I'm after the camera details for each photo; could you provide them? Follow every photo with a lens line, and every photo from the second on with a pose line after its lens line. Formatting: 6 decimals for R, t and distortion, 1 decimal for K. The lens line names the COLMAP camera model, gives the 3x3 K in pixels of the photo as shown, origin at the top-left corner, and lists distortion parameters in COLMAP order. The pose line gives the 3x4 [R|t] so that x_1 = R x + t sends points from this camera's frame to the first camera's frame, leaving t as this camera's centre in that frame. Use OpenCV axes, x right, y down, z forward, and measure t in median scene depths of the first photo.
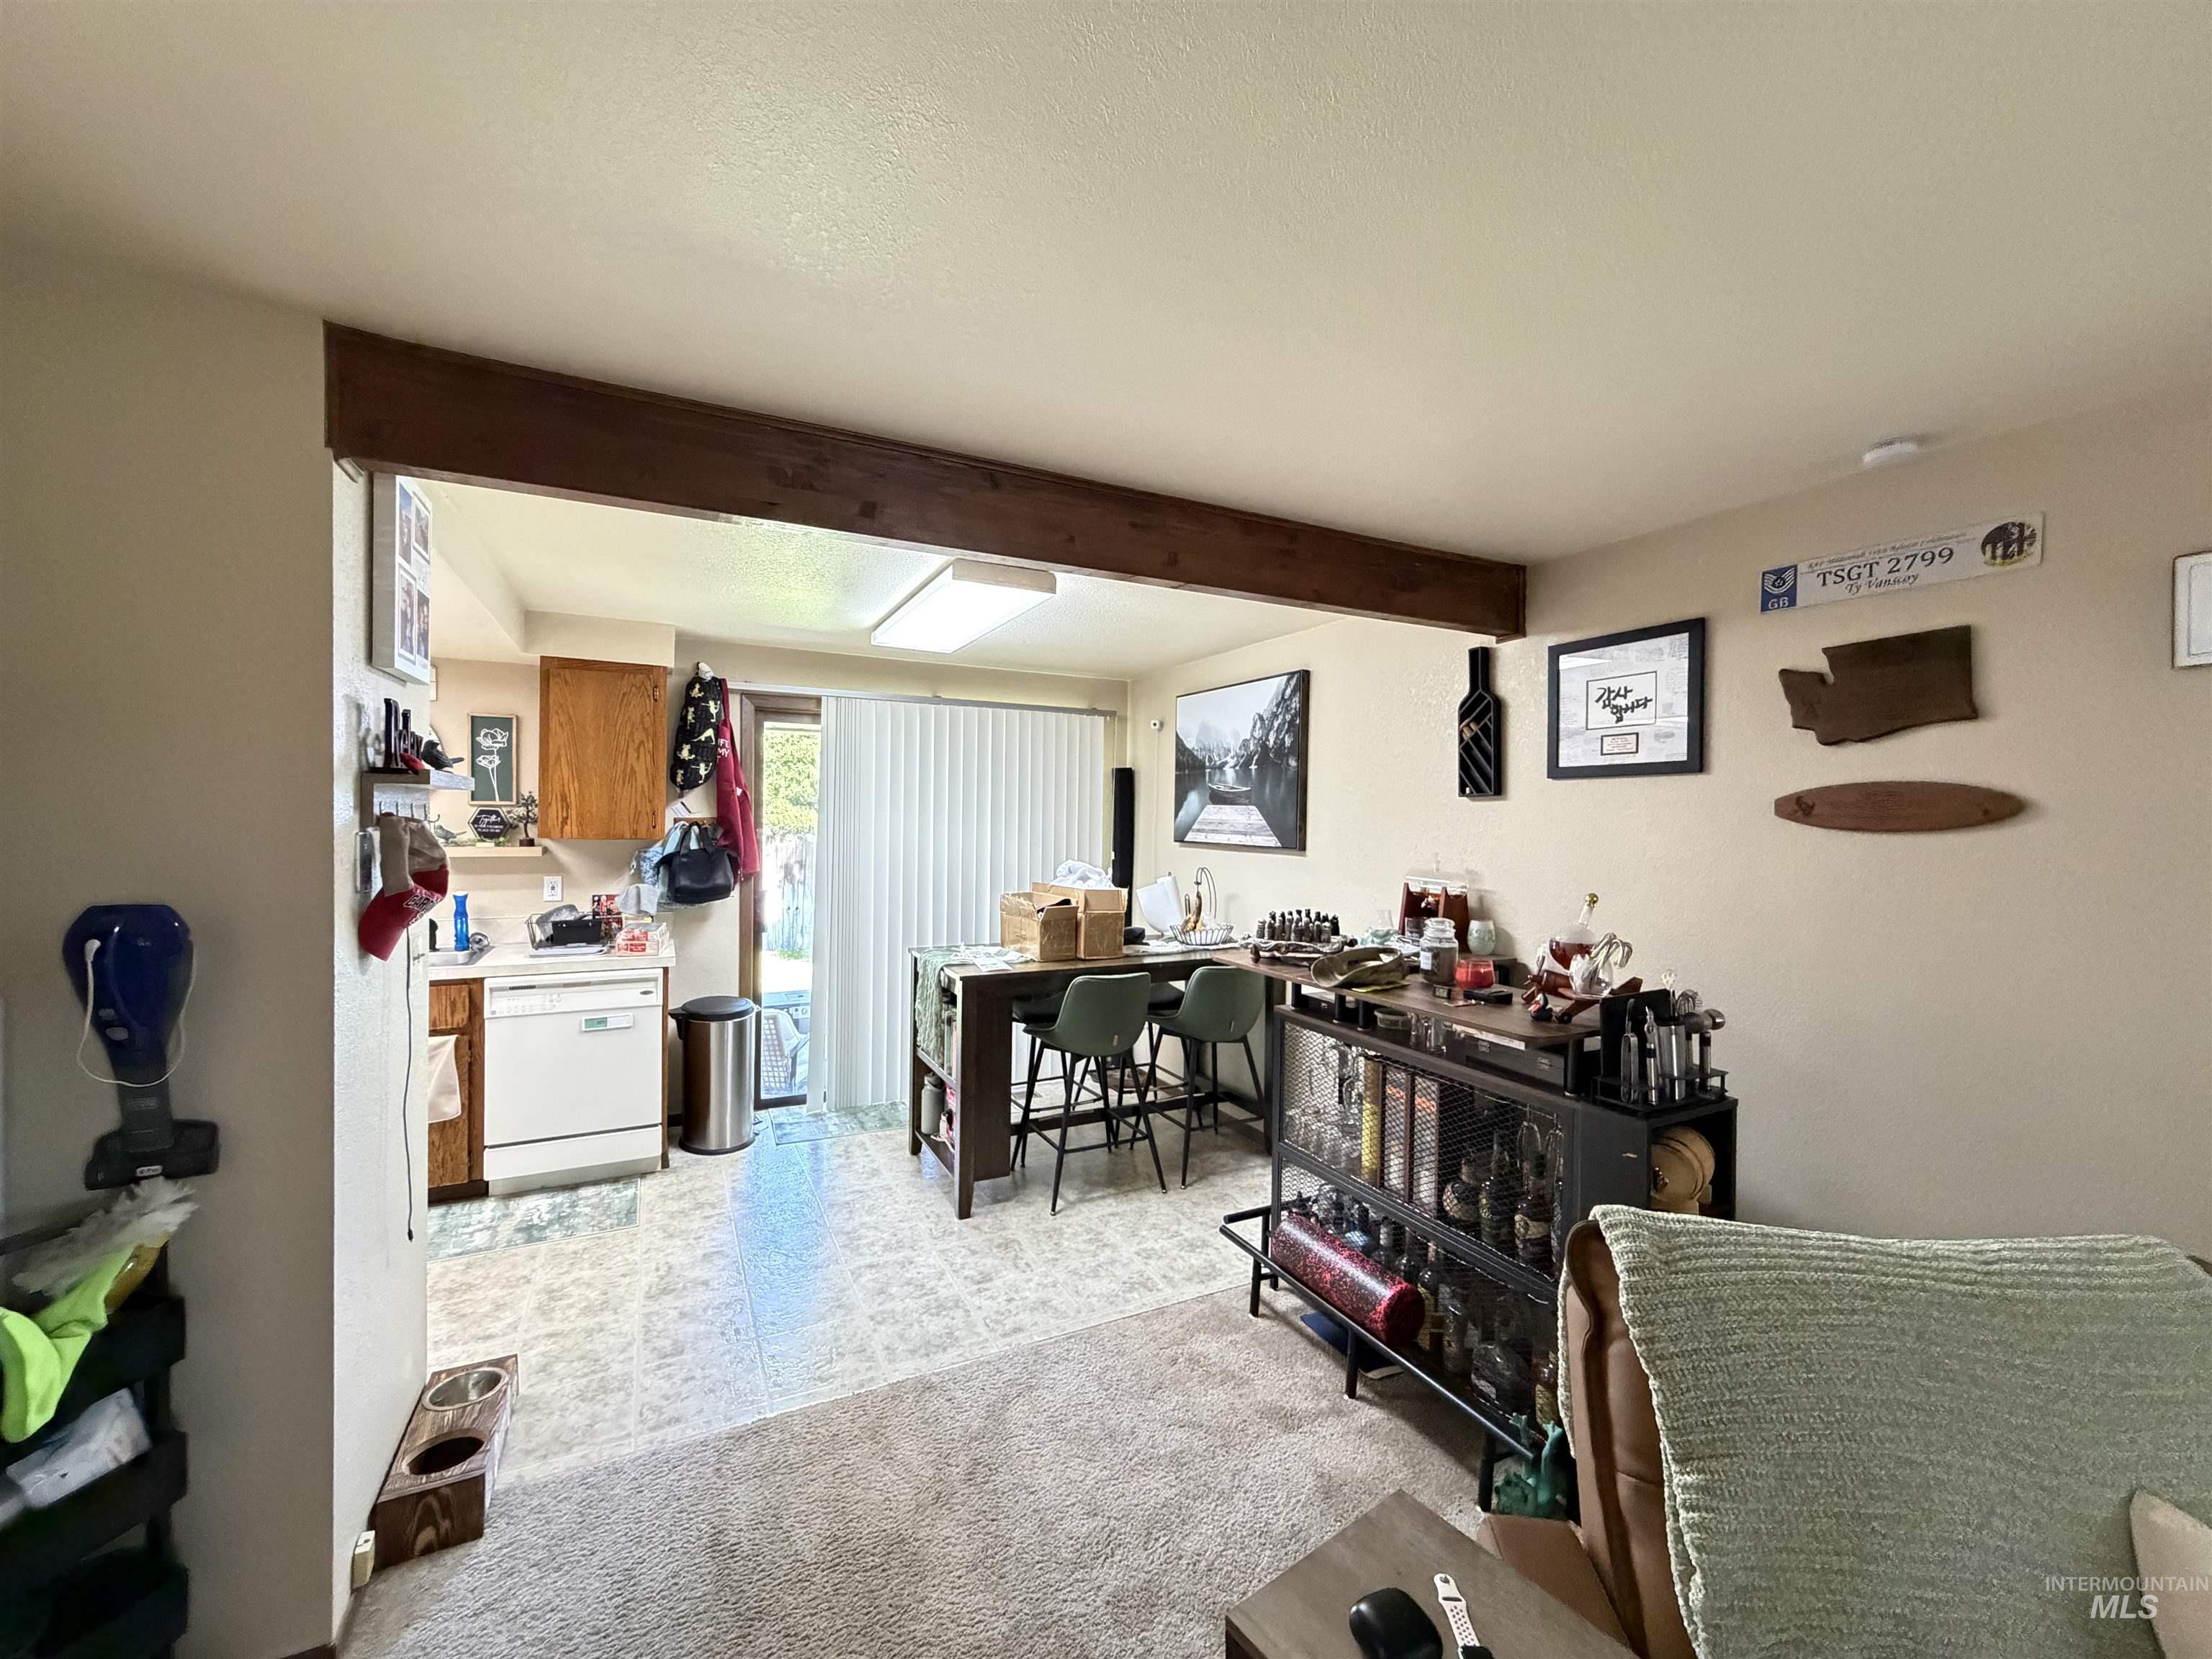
lens RADIAL K [[886.1, 0, 1098.9], [0, 886.1, 827.6], [0, 0, 1]] dist [0.000255, 0.000129]
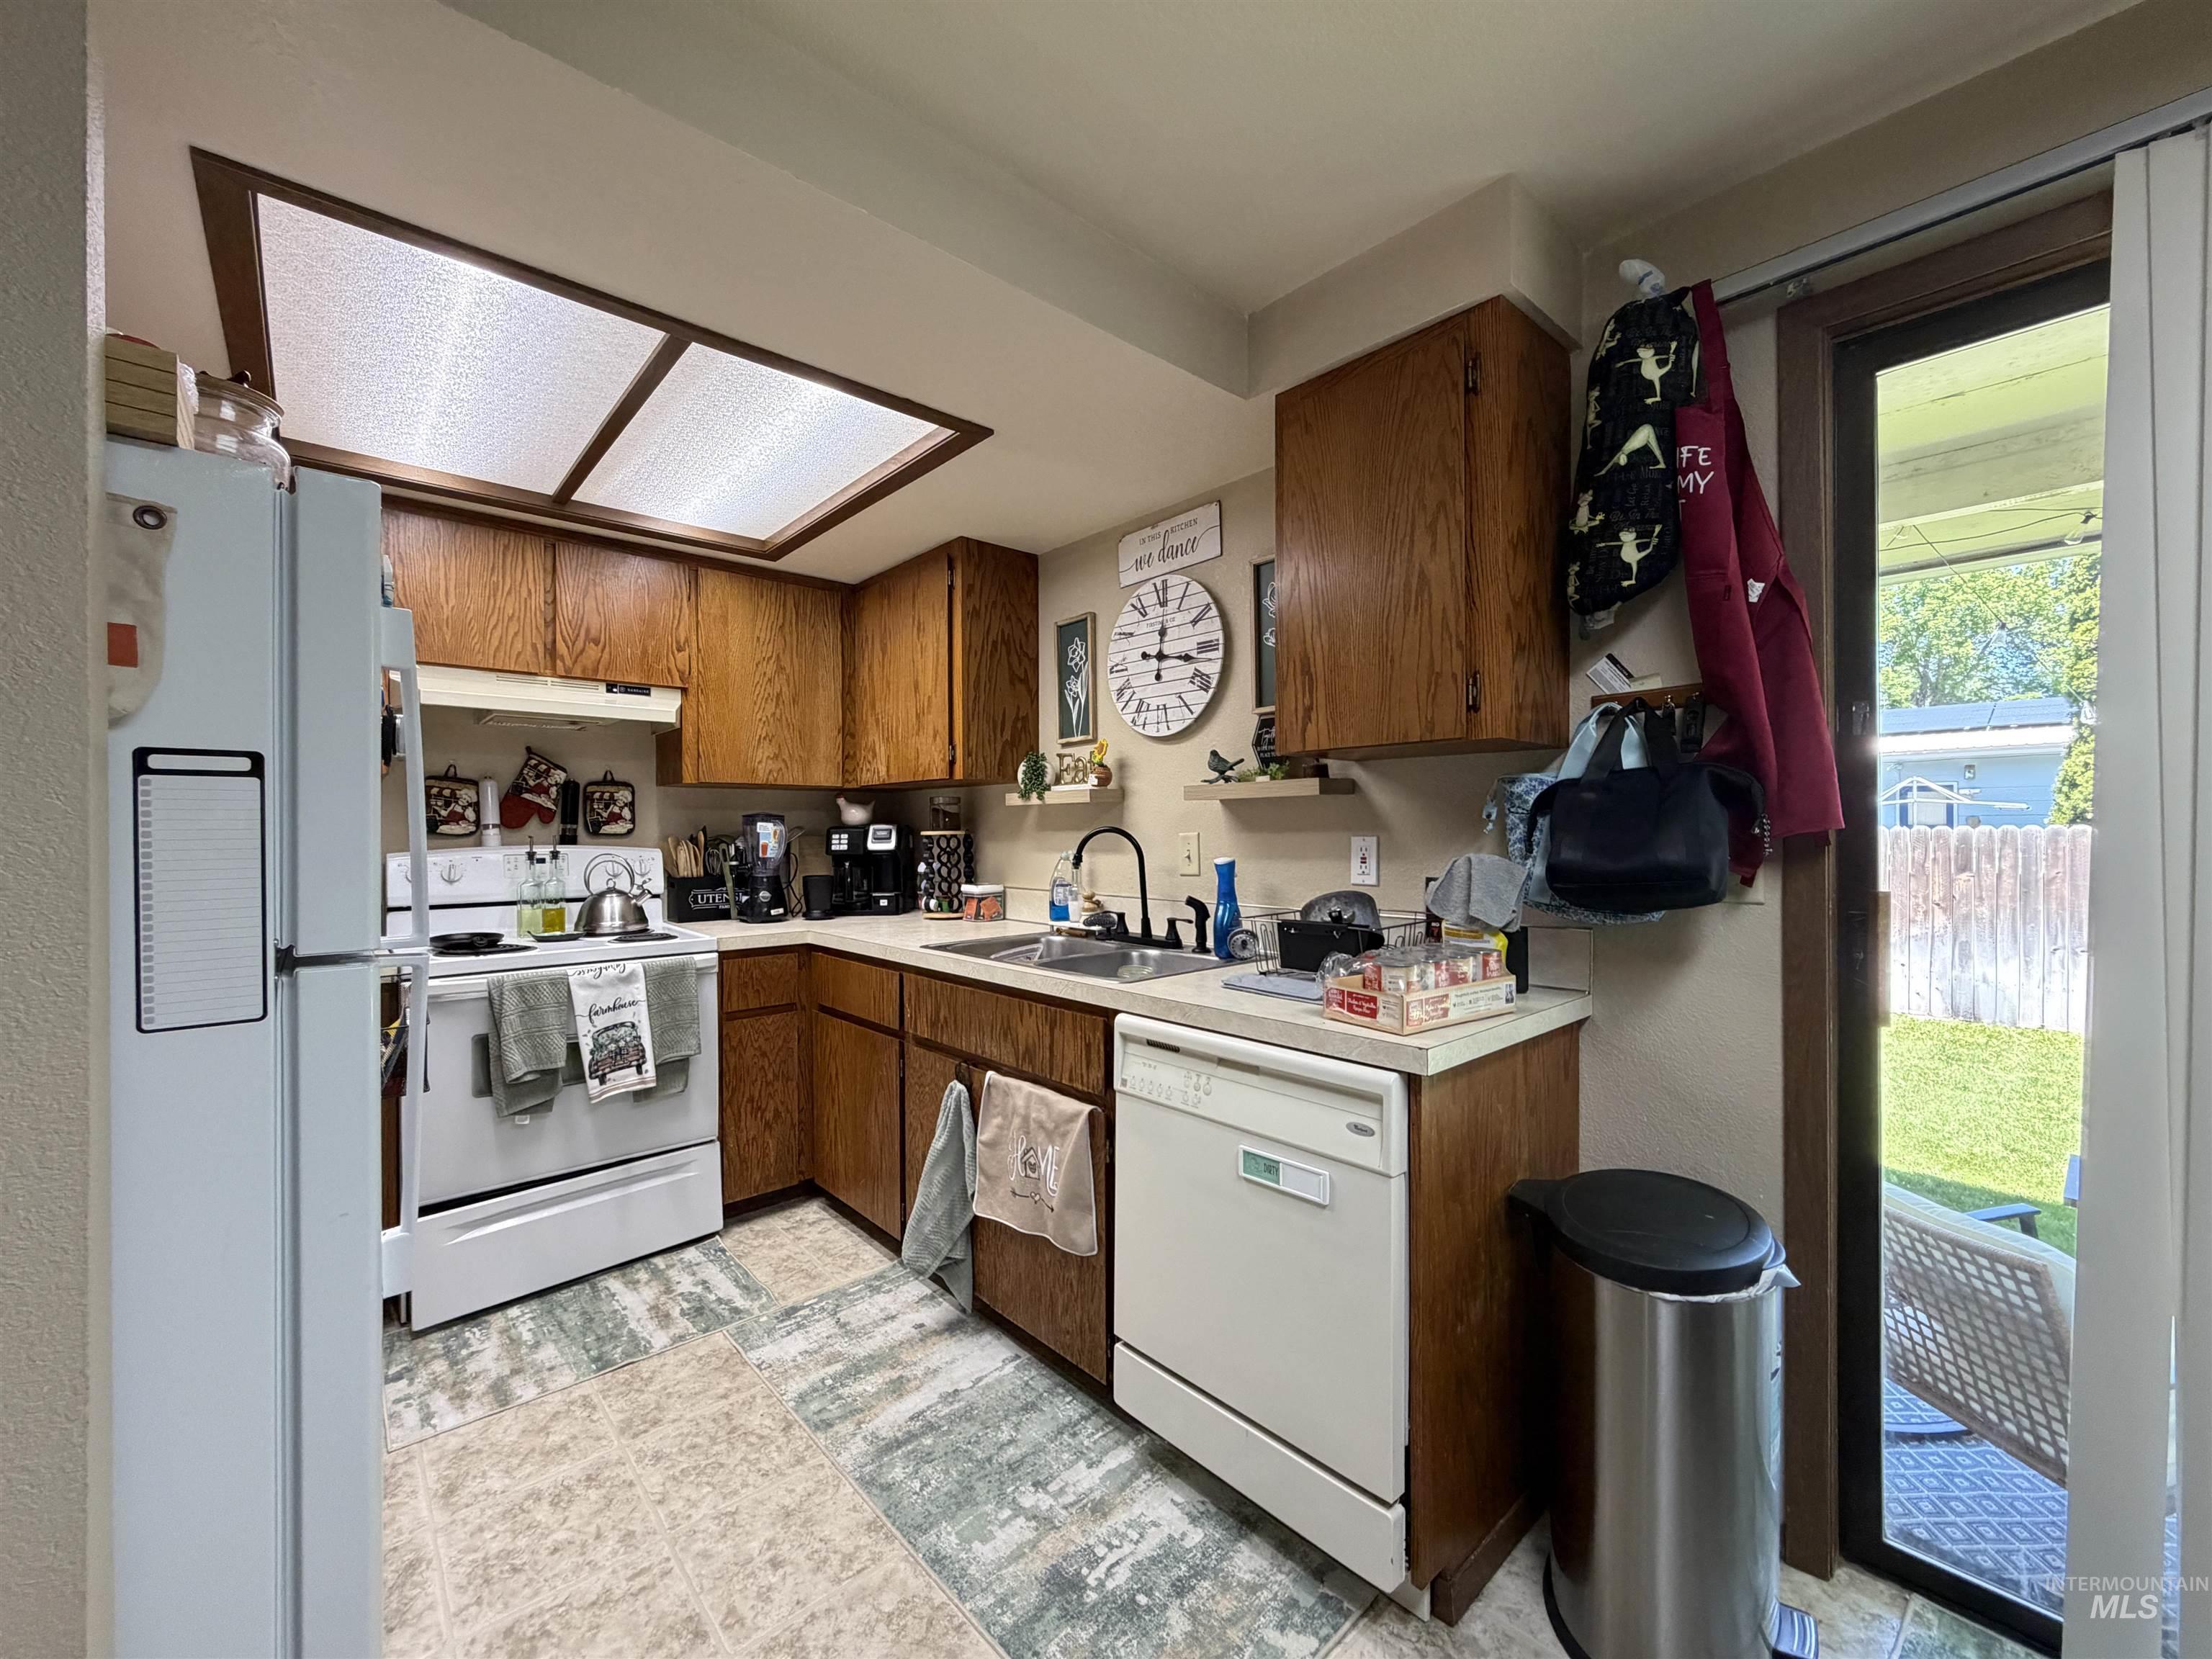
lens RADIAL K [[883.4, 0, 1098.3], [0, 883.4, 829.0], [0, 0, 1]] dist [0.000397, -0.000236]
pose [[0.255353, -0.015061, -0.966731, -0.158107], [-0.001950, 0.999869, -0.016092, 0.058624], [0.966846, 0.005995, 0.255290, 0.718795]]
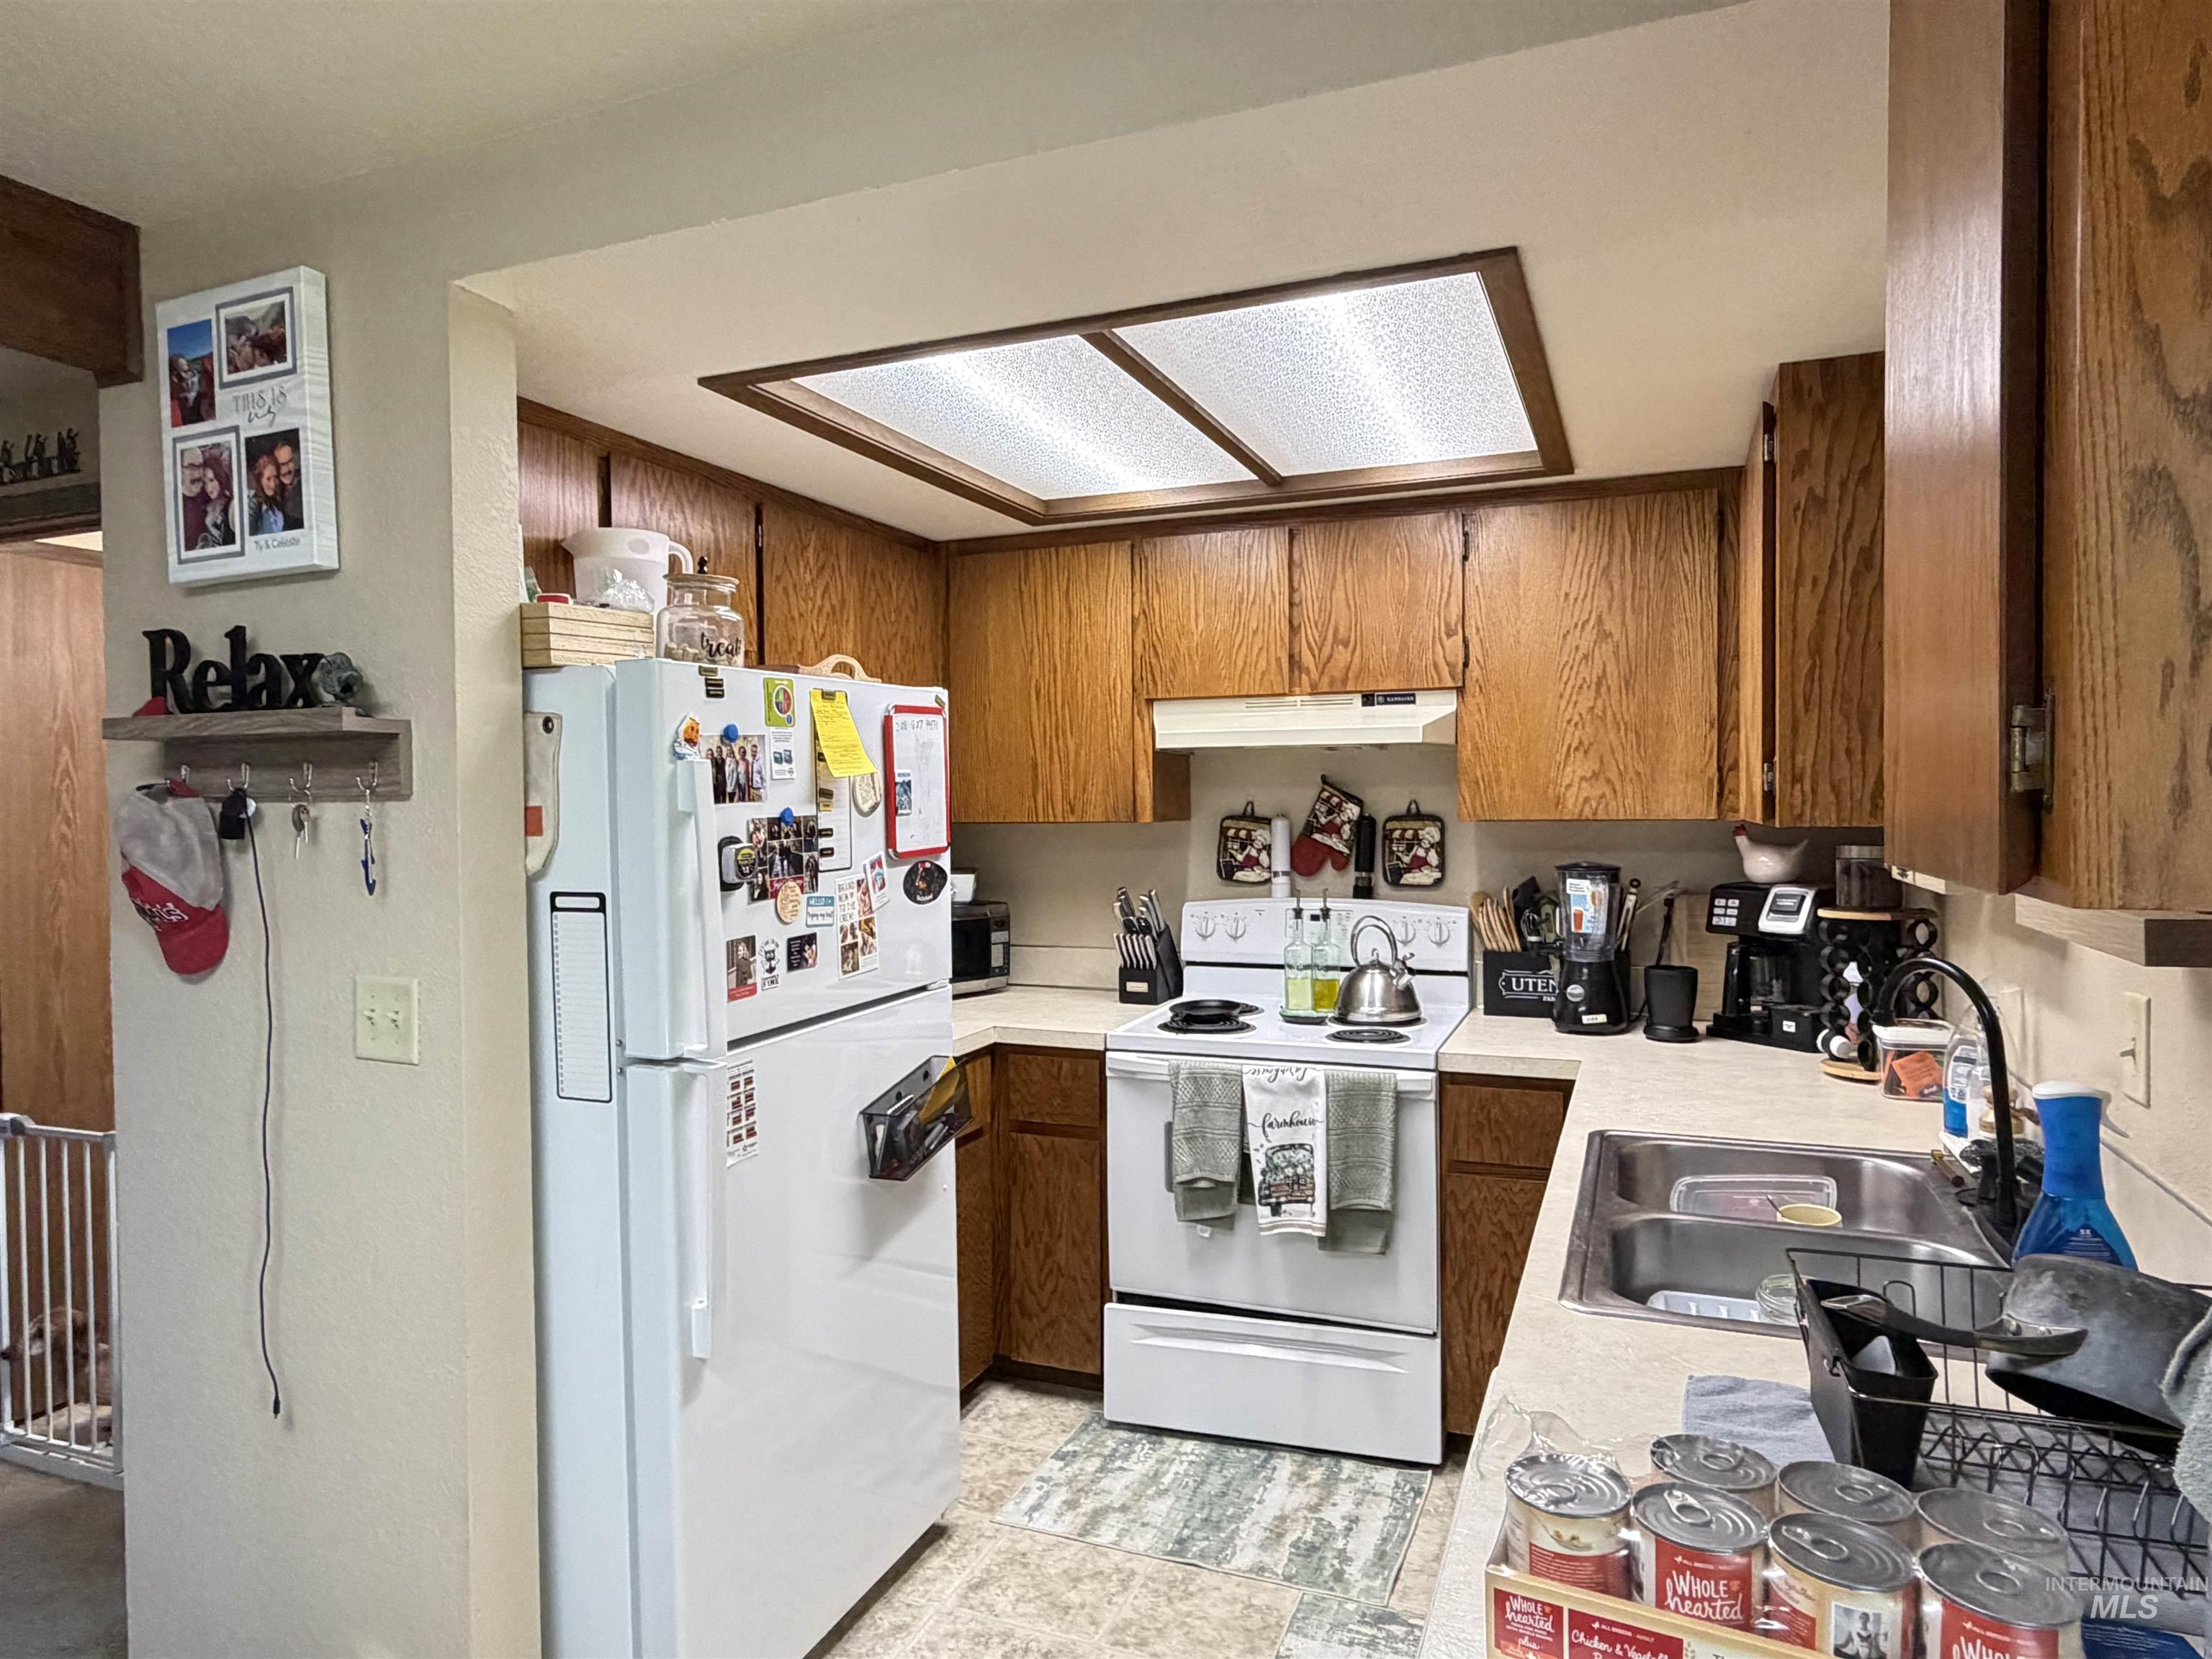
lens RADIAL K [[1348.8, 0, 1106.0], [0, 1348.8, 829.5], [0, 0, 1]] dist [-0.003006, -0.000238]
pose [[-0.757767, 0.007764, -0.652479, -0.266489], [-0.007361, 0.999764, 0.020446, 0.006313], [0.652483, 0.020296, -0.757531, 1.000151]]
